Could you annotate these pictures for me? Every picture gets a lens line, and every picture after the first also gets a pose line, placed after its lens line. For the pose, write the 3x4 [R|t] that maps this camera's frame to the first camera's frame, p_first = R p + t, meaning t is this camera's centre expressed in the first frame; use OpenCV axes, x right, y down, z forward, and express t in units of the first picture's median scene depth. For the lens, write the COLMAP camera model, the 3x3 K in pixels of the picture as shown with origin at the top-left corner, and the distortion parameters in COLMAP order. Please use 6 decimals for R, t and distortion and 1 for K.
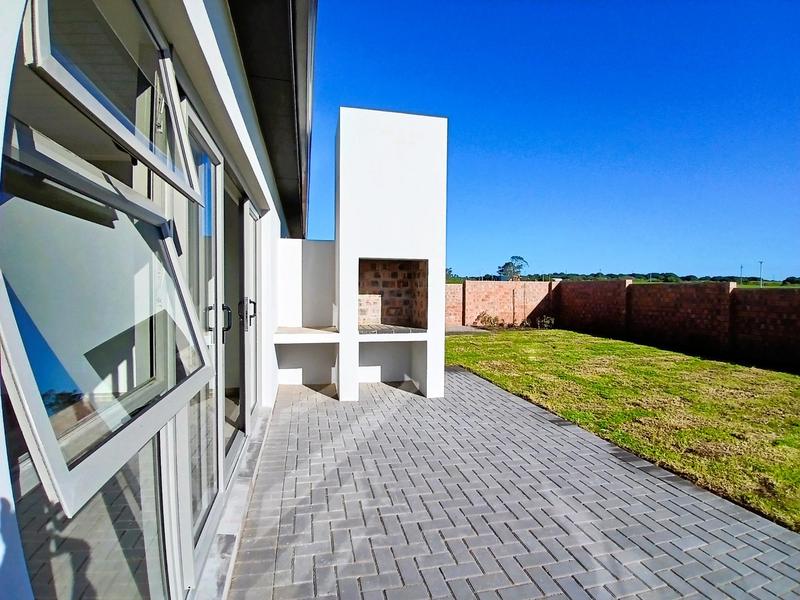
lens RADIAL K [[401.4, 0, 403.9], [0, 401.4, 302.1], [0, 0, 1]] dist [0.004040, -0.050352]
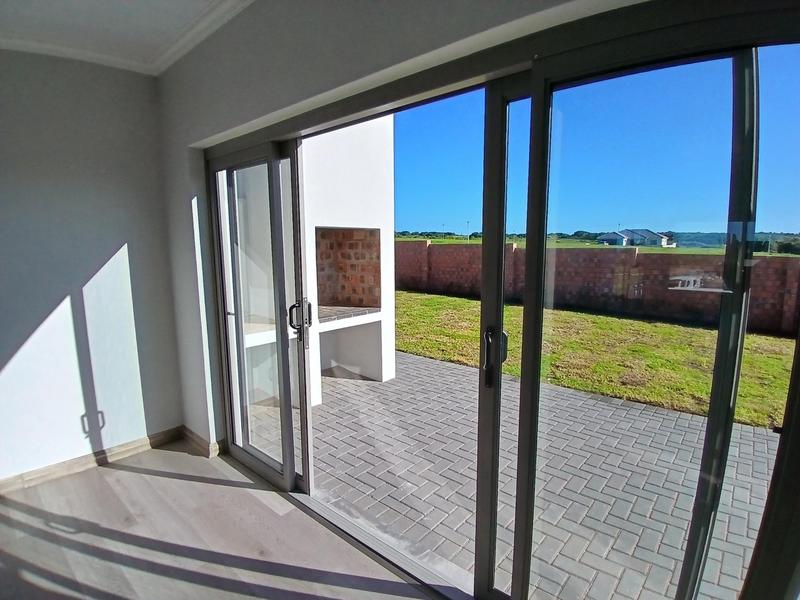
lens RADIAL K [[401.4, 0, 403.9], [0, 401.4, 302.1], [0, 0, 1]] dist [0.004040, -0.050352]
pose [[0.806388, -0.093400, 0.583965, -0.419091], [0.026912, 0.992222, 0.121533, -0.051777], [-0.590774, -0.082287, 0.802630, 0.249466]]
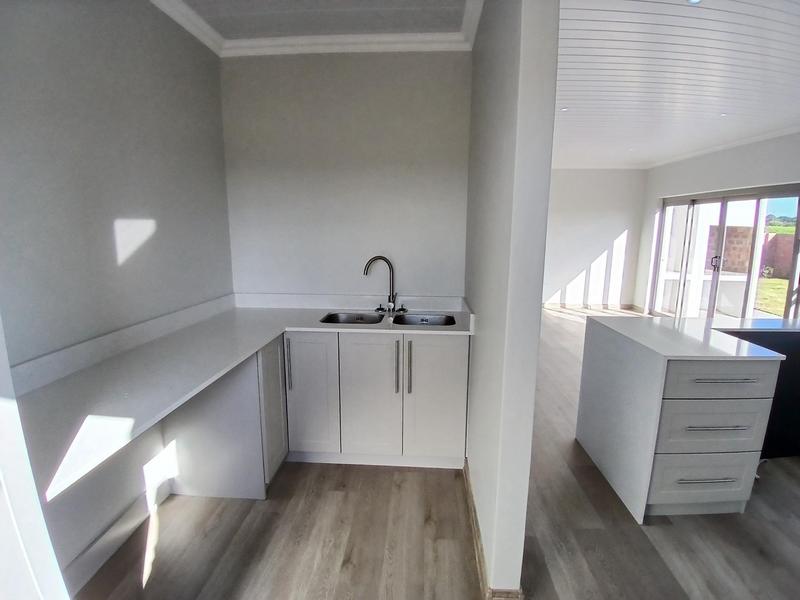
lens RADIAL K [[408.1, 0, 411.2], [0, 408.1, 308.8], [0, 0, 1]] dist [0.001882, -0.050537]
pose [[0.964469, 0.054826, -0.258445, -0.749453], [-0.012953, 0.986867, 0.161013, -0.026297], [0.263878, -0.151945, 0.952513, -0.736908]]
